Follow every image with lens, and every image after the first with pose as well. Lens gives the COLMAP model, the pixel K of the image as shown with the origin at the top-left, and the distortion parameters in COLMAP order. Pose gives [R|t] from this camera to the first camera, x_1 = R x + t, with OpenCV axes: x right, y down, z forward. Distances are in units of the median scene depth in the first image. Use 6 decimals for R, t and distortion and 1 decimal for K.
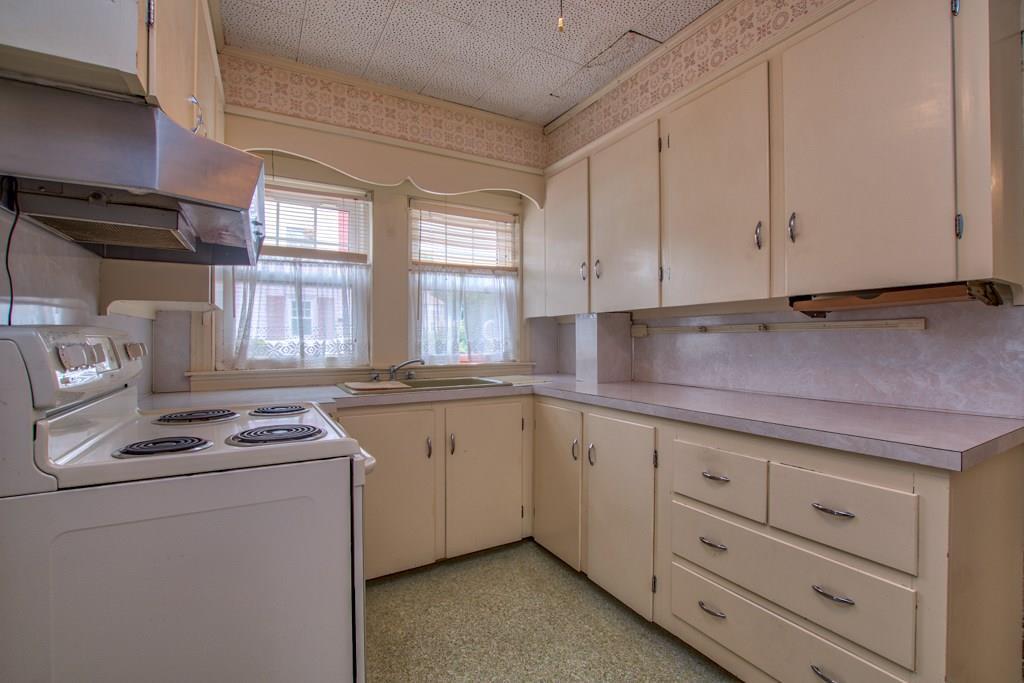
lens RADIAL K [[471.2, 0, 511.7], [0, 471.2, 338.6], [0, 0, 1]] dist [-0.001251, -0.000037]
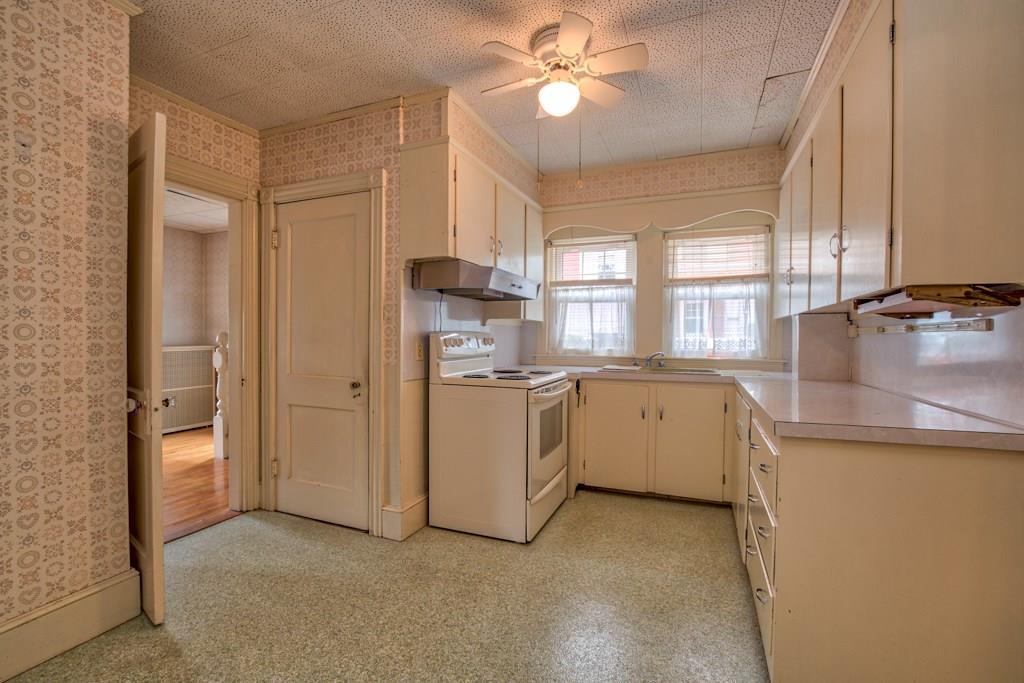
lens RADIAL K [[471.2, 0, 515.5], [0, 471.2, 340.3], [0, 0, 1]] dist [-0.001251, -0.000037]
pose [[0.615045, 0.012396, -0.788395, 0.593260], [-0.008472, 0.999923, 0.009112, 0.000436], [0.788447, 0.001075, 0.615102, -0.165616]]
